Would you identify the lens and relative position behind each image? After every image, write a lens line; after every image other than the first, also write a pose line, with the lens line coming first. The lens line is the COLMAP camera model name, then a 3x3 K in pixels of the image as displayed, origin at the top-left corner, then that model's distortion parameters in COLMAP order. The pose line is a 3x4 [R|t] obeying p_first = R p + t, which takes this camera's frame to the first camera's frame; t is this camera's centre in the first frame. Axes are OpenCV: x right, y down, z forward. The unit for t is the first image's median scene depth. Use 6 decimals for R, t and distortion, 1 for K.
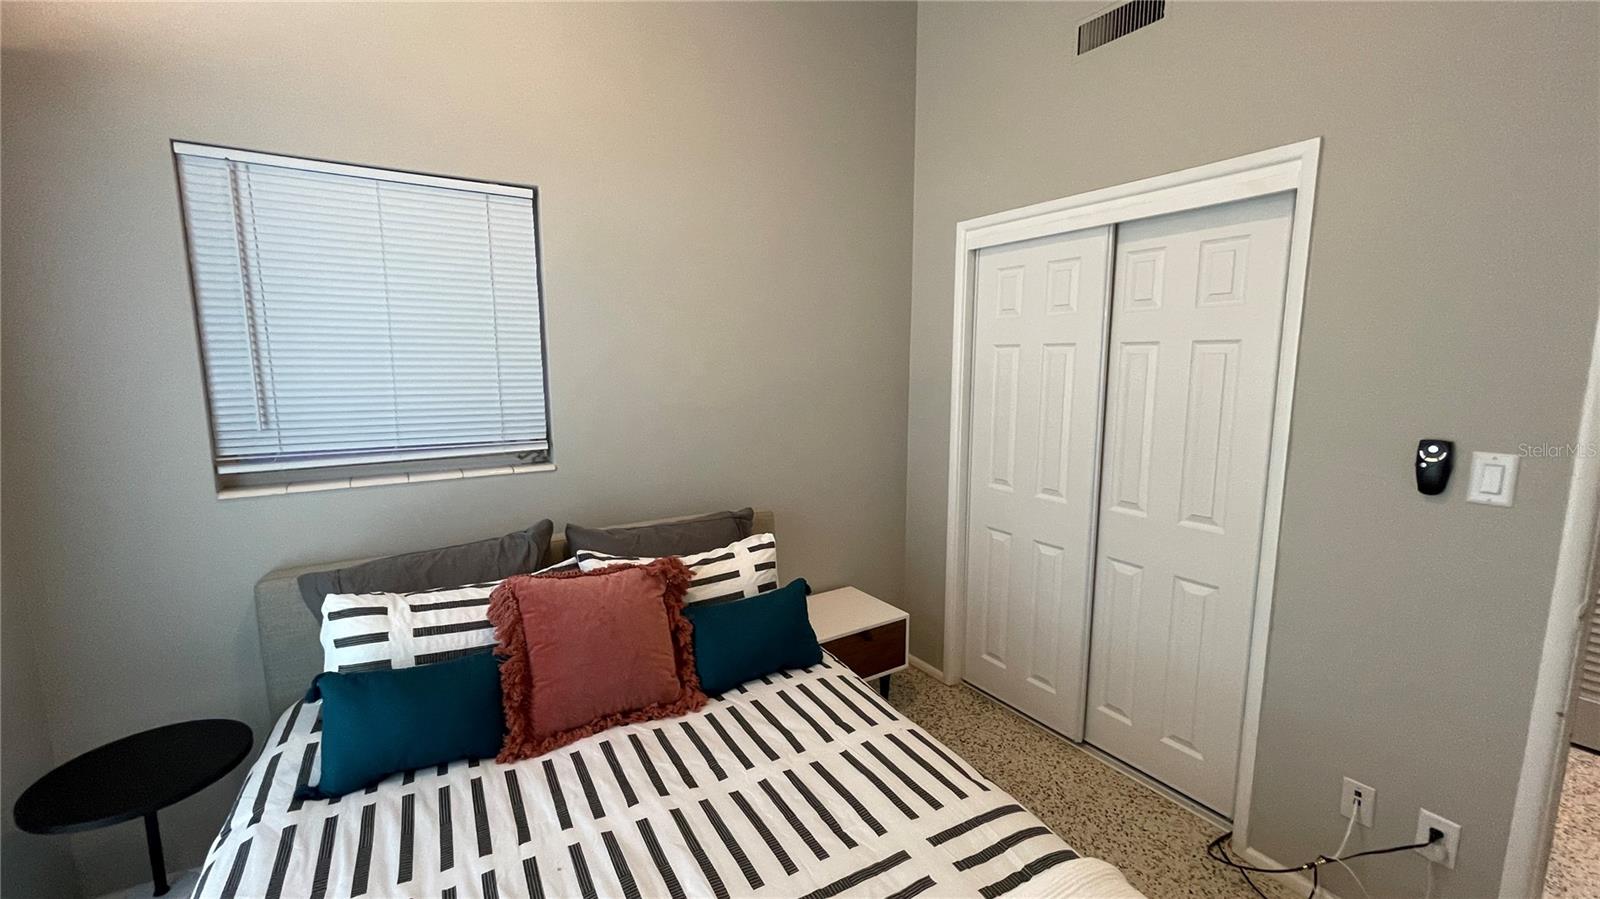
lens RADIAL K [[644.4, 0, 801.9], [0, 644.4, 447.2], [0, 0, 1]] dist [-0.005312, -0.000364]
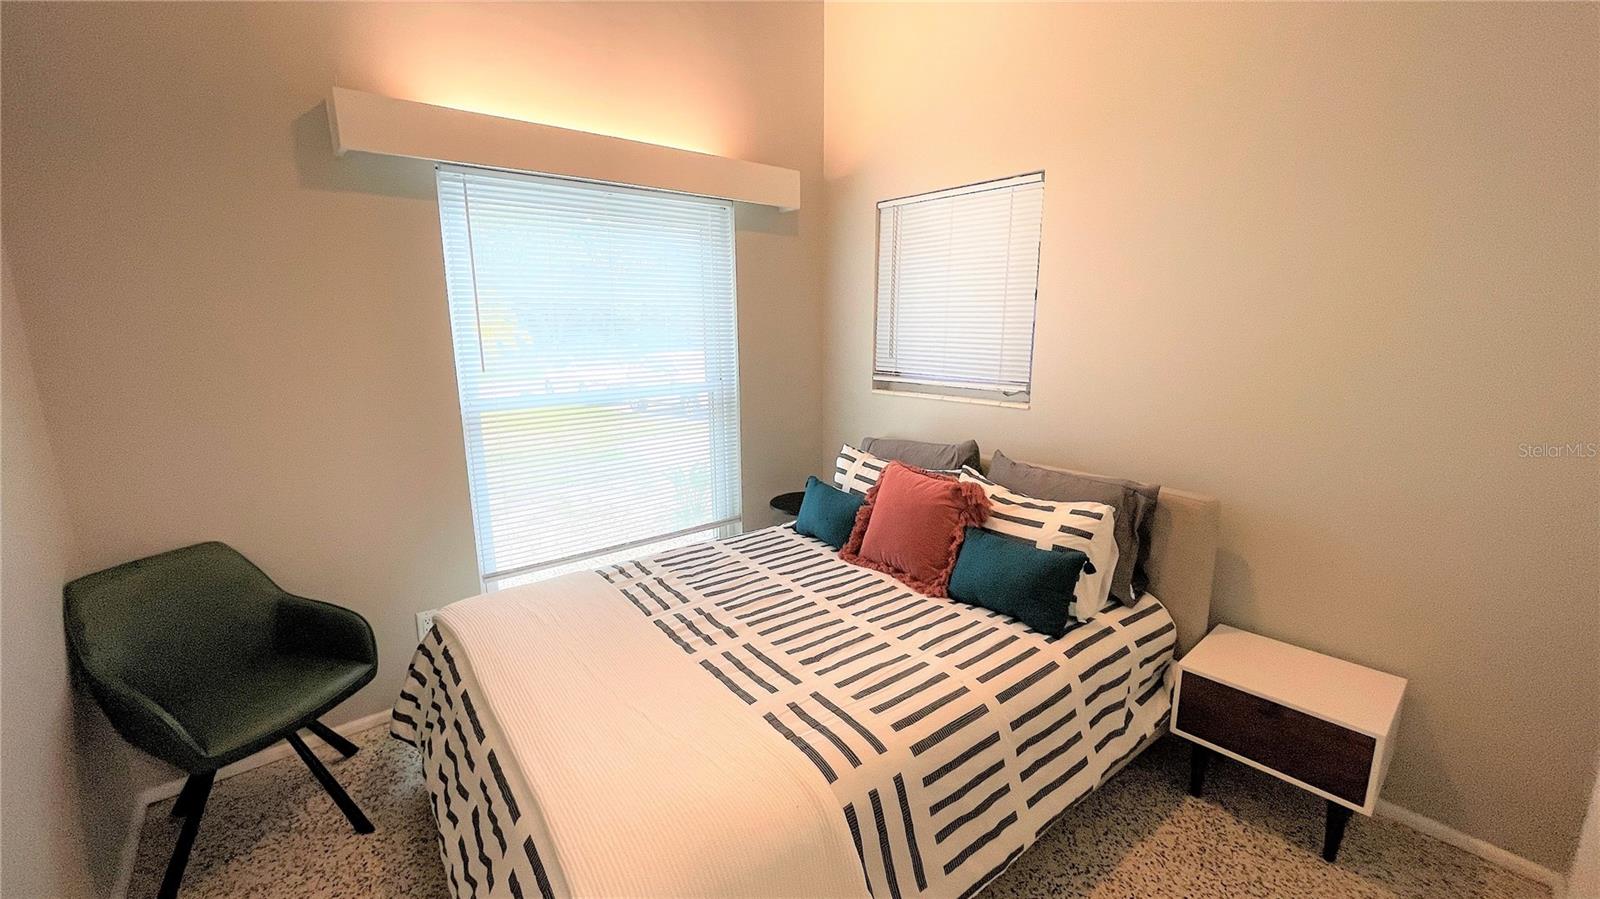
lens RADIAL K [[644.4, 0, 799.2], [0, 644.4, 457.7], [0, 0, 1]] dist [-0.005312, -0.000364]
pose [[0.138417, 0.206511, -0.968604, 0.997953], [-0.128686, 0.973477, 0.189160, -0.066977], [0.981978, 0.098463, 0.161321, 0.525453]]
